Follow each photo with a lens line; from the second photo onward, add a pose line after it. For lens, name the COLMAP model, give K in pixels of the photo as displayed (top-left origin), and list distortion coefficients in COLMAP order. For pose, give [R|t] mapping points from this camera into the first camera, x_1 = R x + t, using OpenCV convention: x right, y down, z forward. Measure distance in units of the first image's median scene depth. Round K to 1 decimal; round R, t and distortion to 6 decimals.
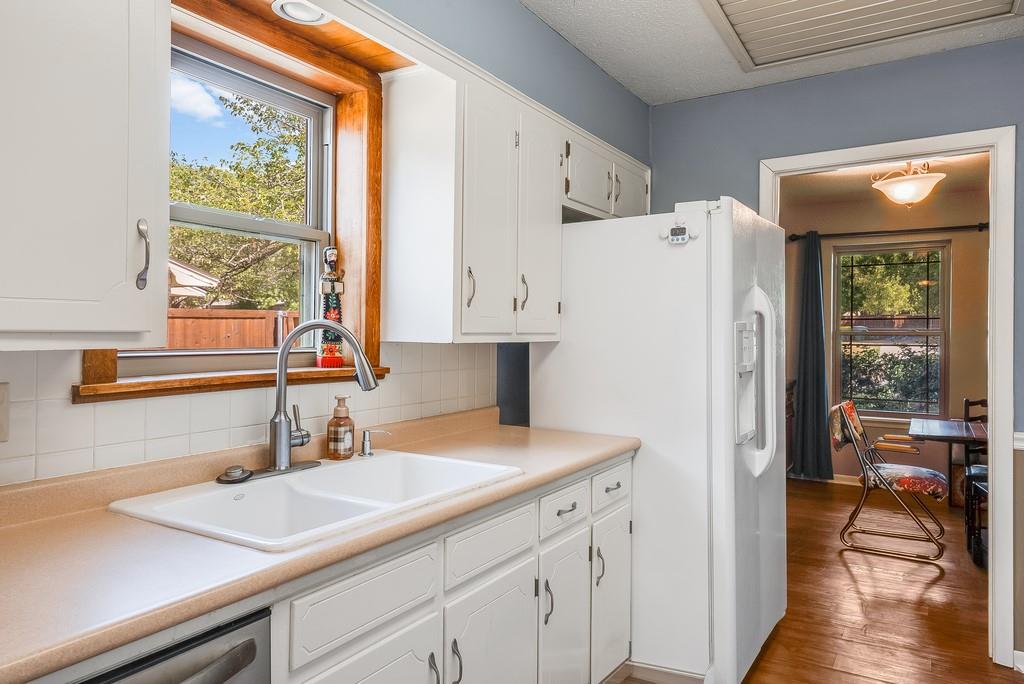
lens RADIAL K [[673.5, 0, 512.0], [0, 673.5, 342.0], [0, 0, 1]] dist [0.001652, 0.000108]
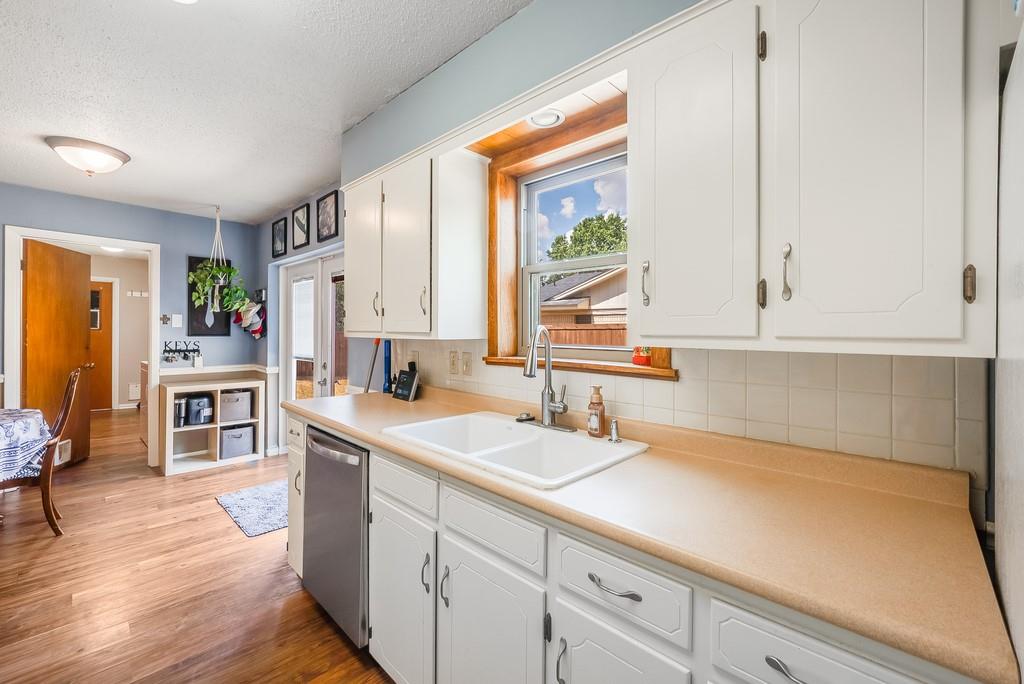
lens RADIAL K [[418.3, 0, 514.0], [0, 418.3, 333.8], [0, 0, 1]] dist [-0.000354, -0.000030]
pose [[-0.200111, -0.008538, -0.979736, 0.531922], [-0.026549, 0.999642, -0.003289, -0.008874], [0.979414, 0.025353, -0.200266, 0.994511]]
